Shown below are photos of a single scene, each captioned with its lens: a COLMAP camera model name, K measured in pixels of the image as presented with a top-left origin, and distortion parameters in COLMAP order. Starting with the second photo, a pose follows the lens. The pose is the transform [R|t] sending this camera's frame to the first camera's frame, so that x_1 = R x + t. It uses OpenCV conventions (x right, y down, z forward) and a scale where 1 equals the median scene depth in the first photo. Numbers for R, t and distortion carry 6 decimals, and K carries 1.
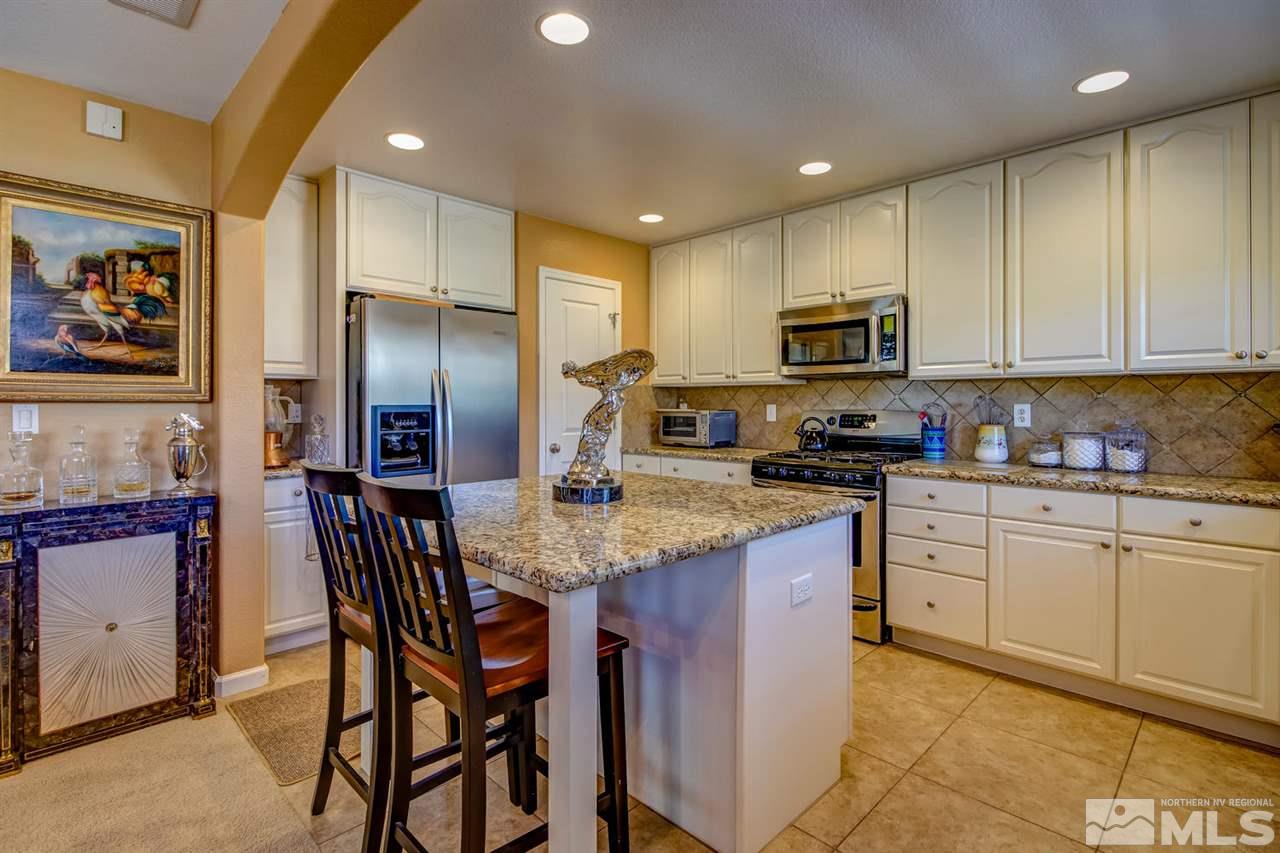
lens RADIAL K [[611.0, 0, 637.5], [0, 611.0, 401.1], [0, 0, 1]] dist [0.021760, -0.015428]
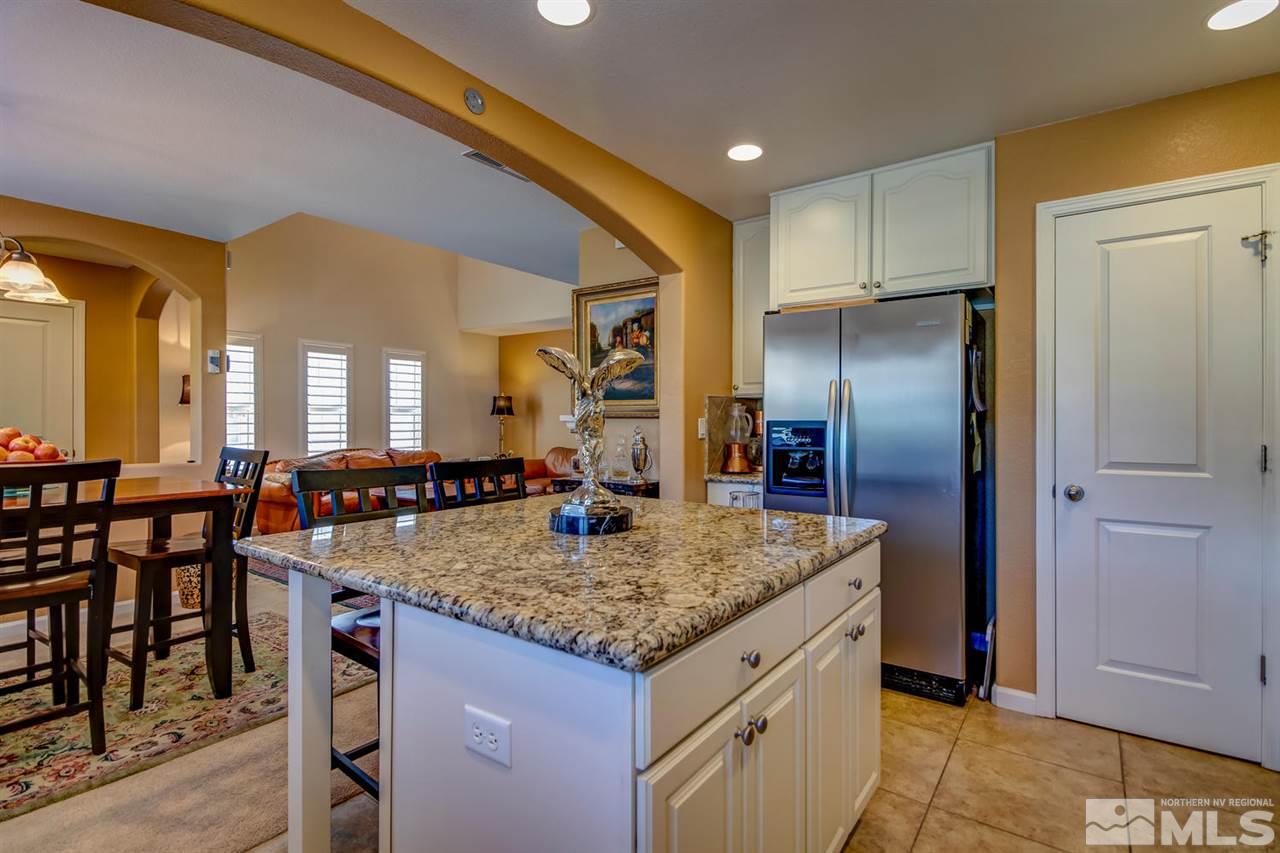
lens RADIAL K [[605.5, 0, 642.6], [0, 605.5, 419.7], [0, 0, 1]] dist [0.002540, -0.000160]
pose [[0.156974, 0.000241, -0.987603, 0.513523], [0.002540, 0.999997, 0.000647, 0.004202], [0.987599, -0.002610, 0.156973, 0.628782]]
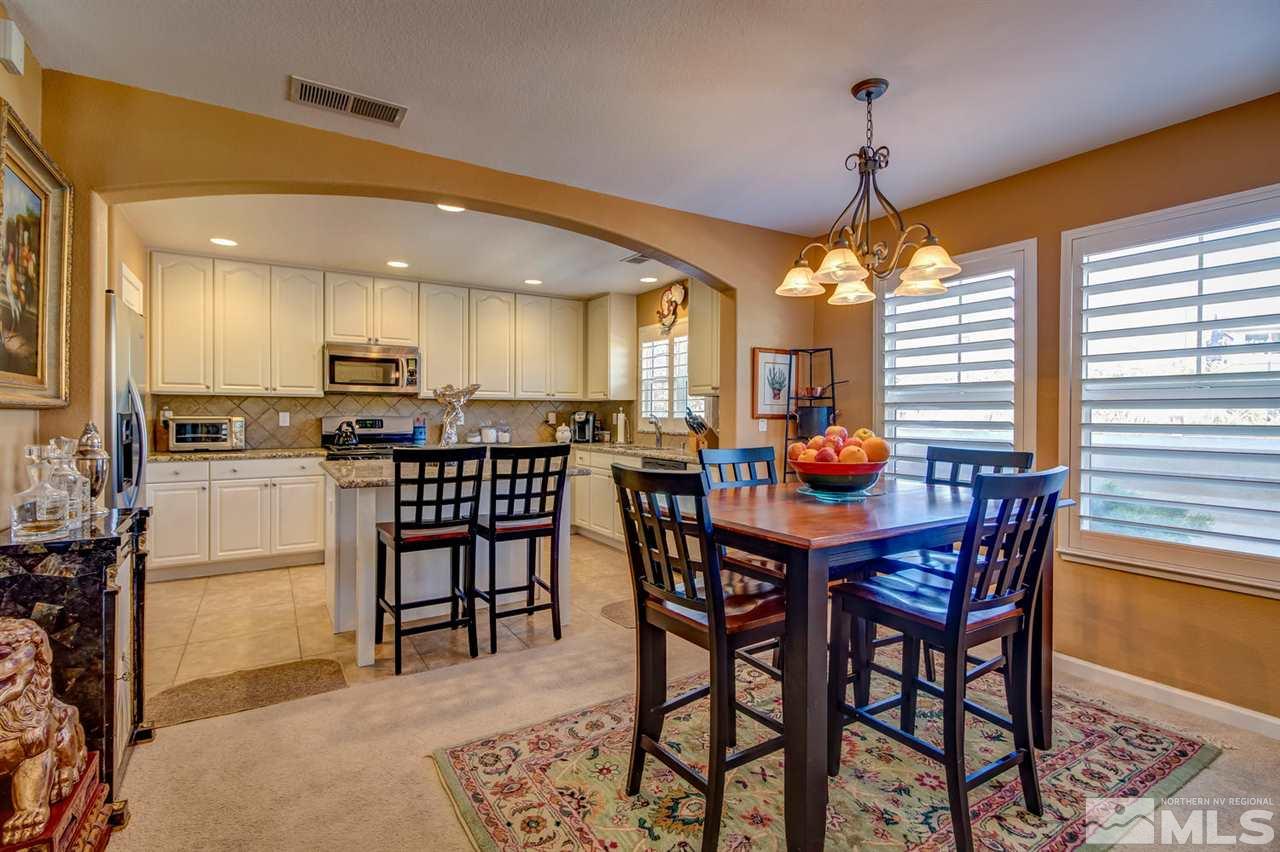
lens RADIAL K [[605.5, 0, 642.6], [0, 605.5, 419.2], [0, 0, 1]] dist [0.002540, -0.000160]
pose [[0.215198, -0.008985, 0.976529, -1.136426], [-0.008528, 0.999902, 0.011079, -0.000608], [-0.976533, -0.010712, 0.215100, 0.042140]]
